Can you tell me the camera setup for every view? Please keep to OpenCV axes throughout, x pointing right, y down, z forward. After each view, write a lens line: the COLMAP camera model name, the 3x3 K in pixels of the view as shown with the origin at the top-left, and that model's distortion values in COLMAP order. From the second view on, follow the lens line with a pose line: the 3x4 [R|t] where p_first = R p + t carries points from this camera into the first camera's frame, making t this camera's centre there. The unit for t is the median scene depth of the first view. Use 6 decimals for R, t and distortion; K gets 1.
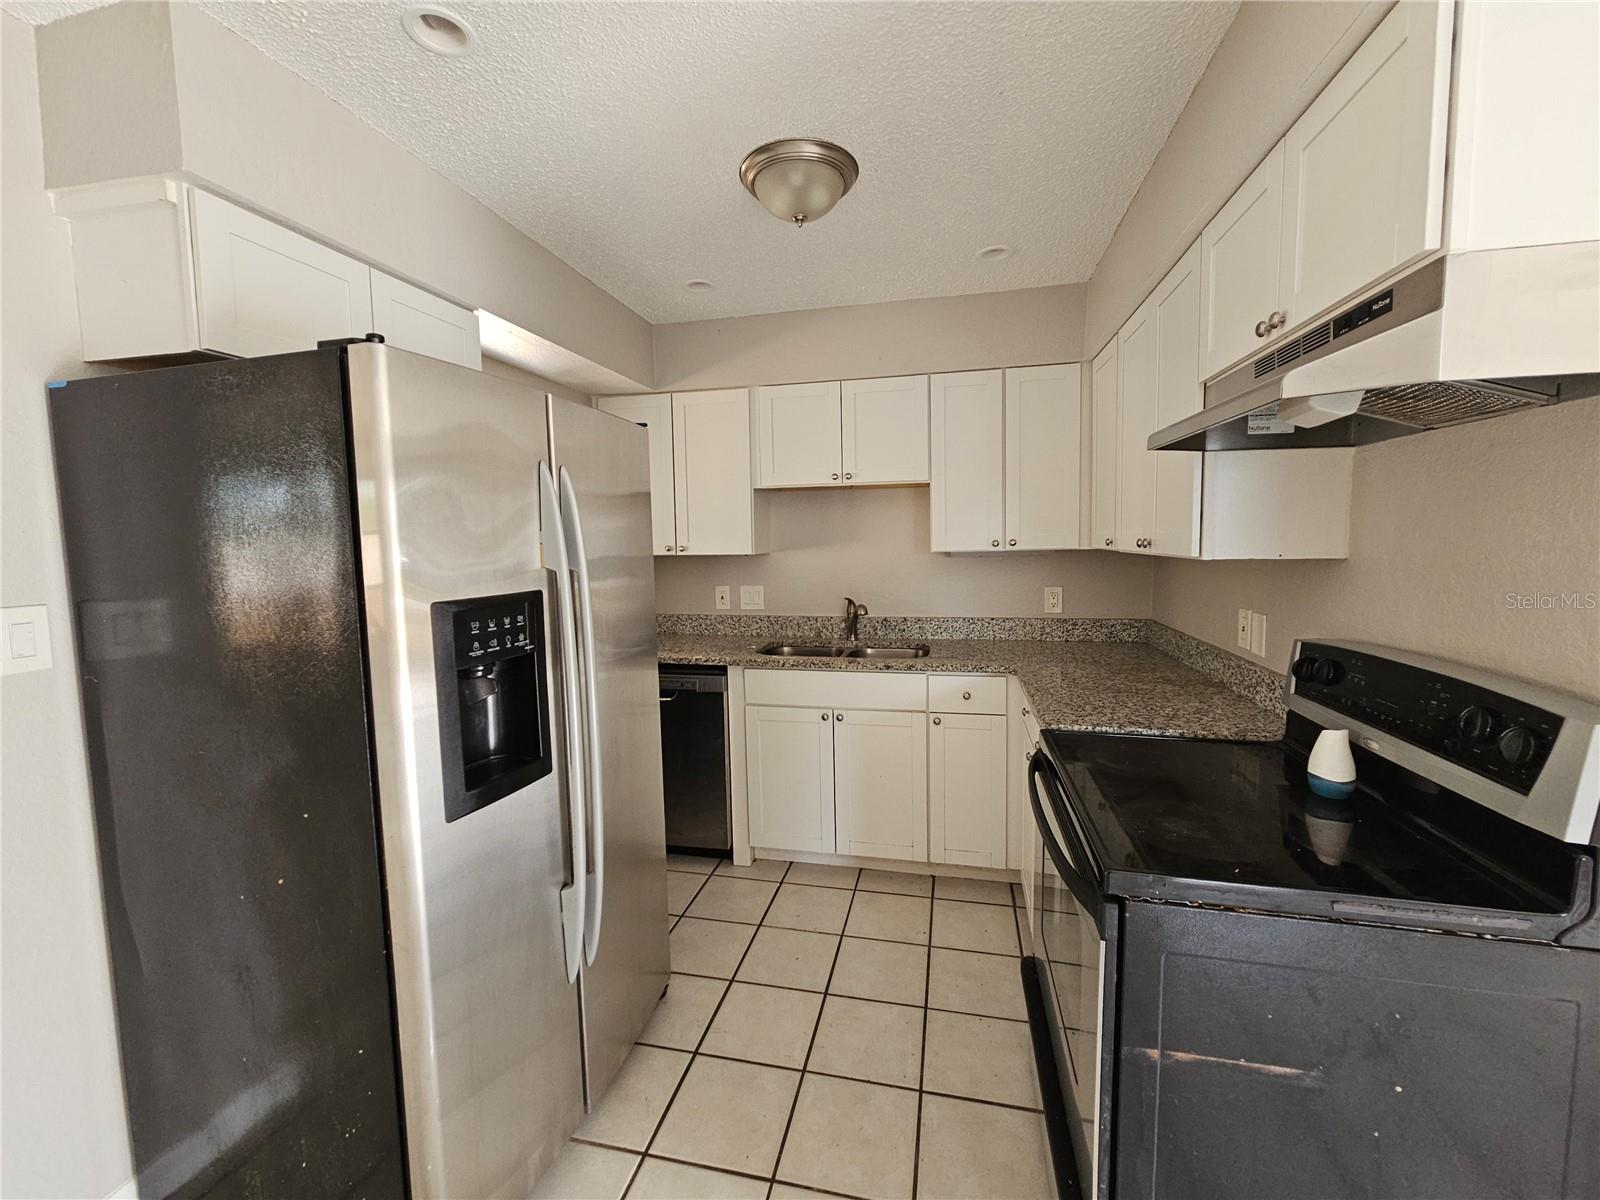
lens RADIAL K [[655.4, 0, 803.8], [0, 655.4, 587.8], [0, 0, 1]] dist [-0.002930, 0.000201]
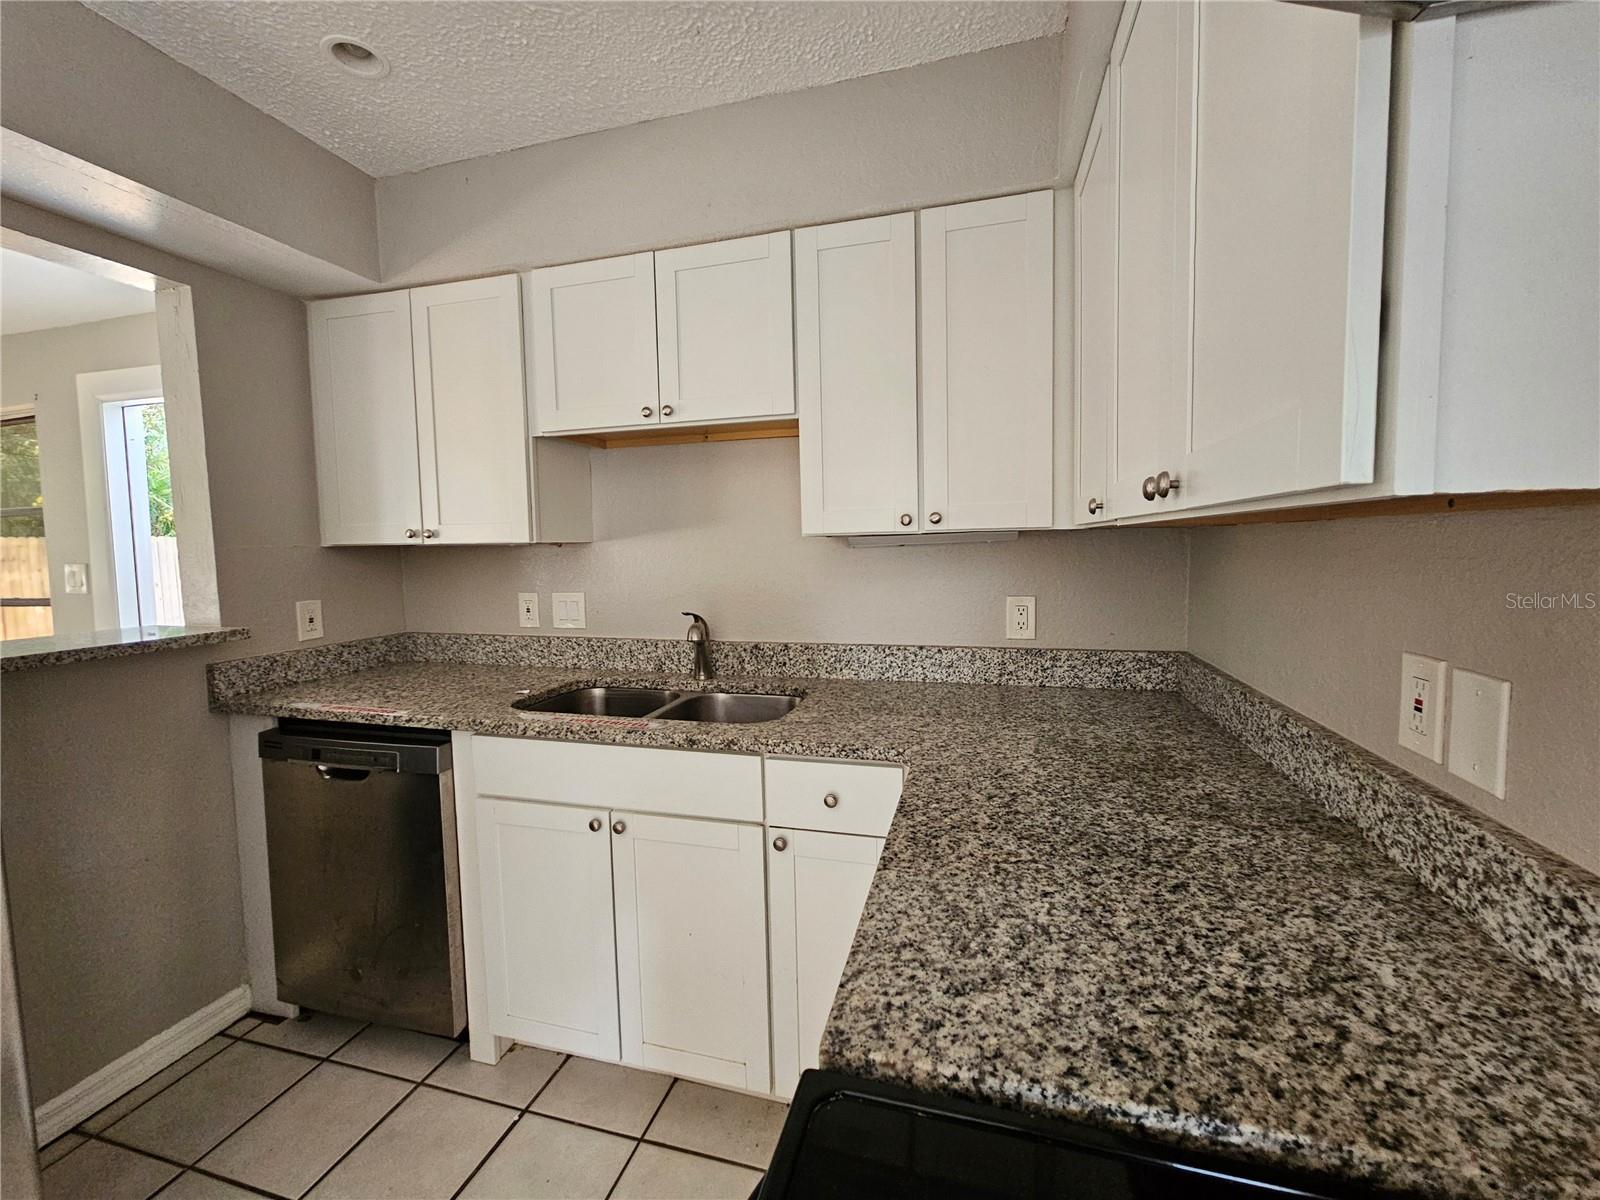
lens RADIAL K [[655.4, 0, 803.8], [0, 655.4, 587.8], [0, 0, 1]] dist [-0.002930, 0.000201]
pose [[0.998962, 0.002122, -0.045504, 0.240611], [-0.002481, 0.999966, -0.007835, -0.004026], [0.045486, 0.007940, 0.998933, 0.445928]]
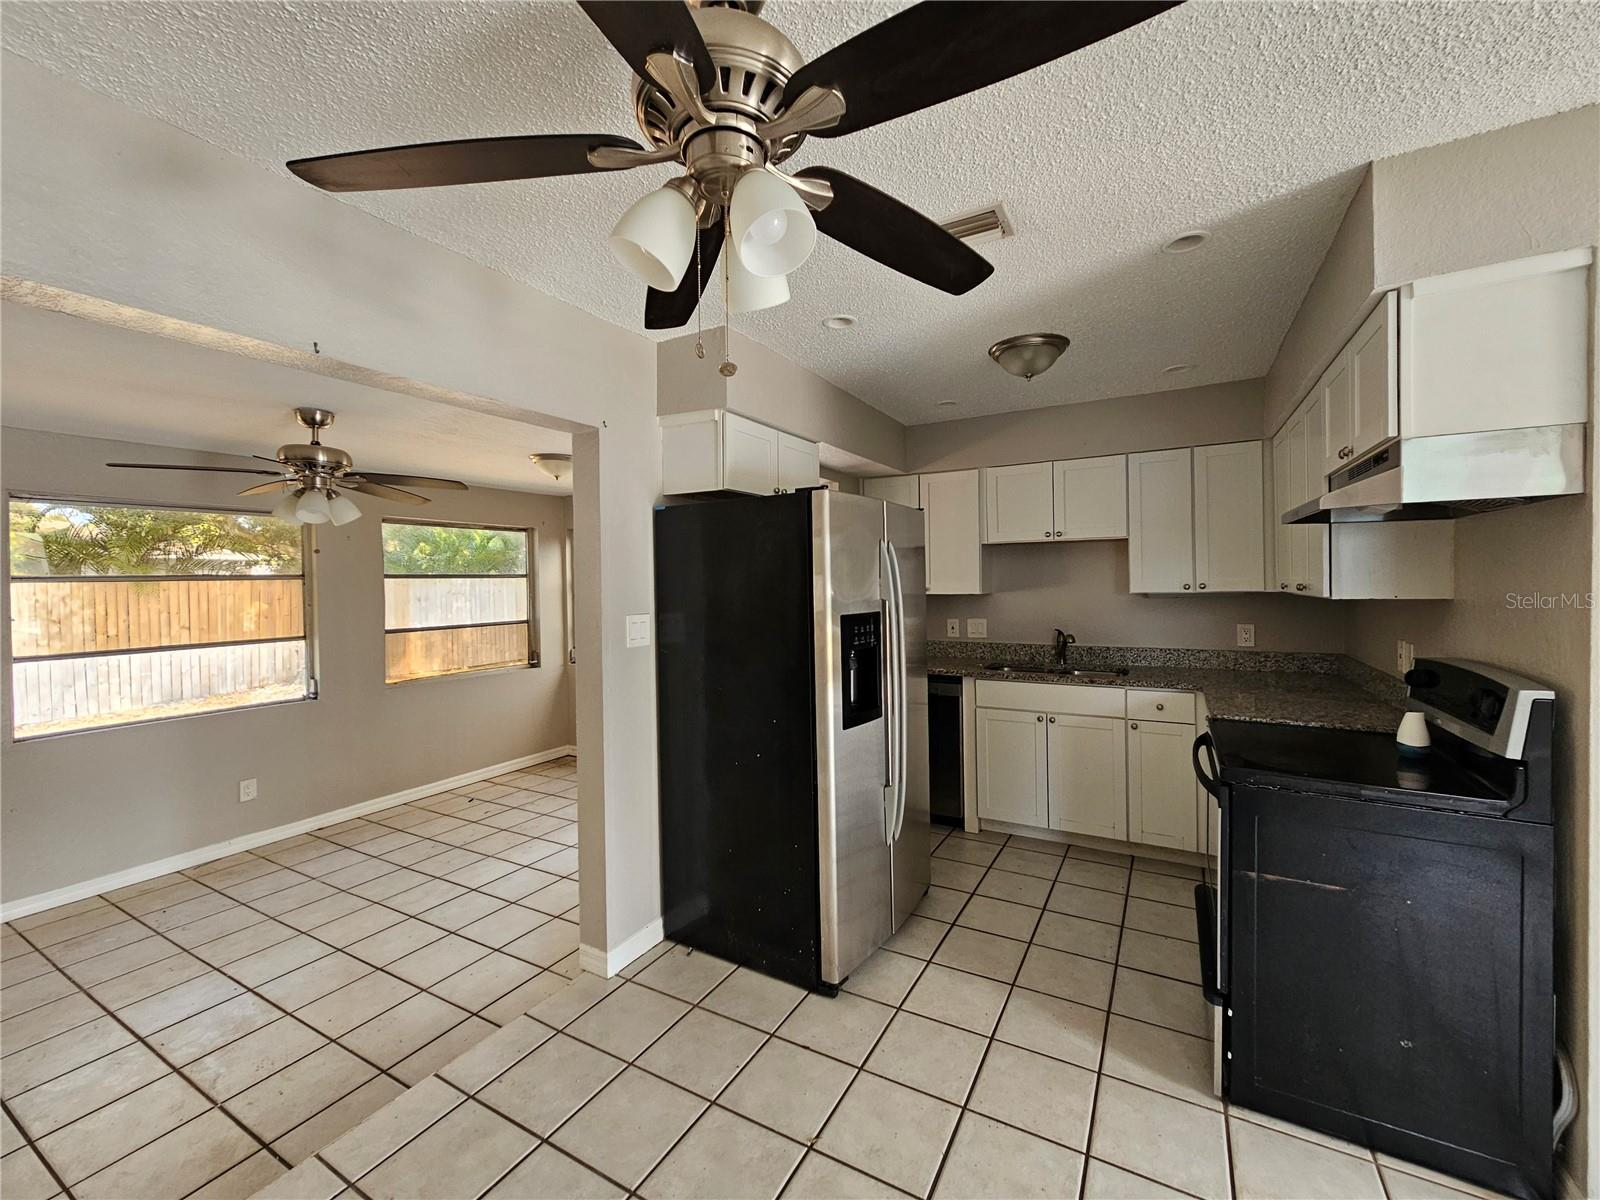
lens RADIAL K [[655.4, 0, 803.8], [0, 655.4, 587.8], [0, 0, 1]] dist [-0.002930, 0.000201]
pose [[0.957928, 0.005884, -0.286947, -0.046007], [-0.024113, 0.997905, -0.060036, 0.026824], [0.285992, 0.064430, 0.956063, -0.400753]]
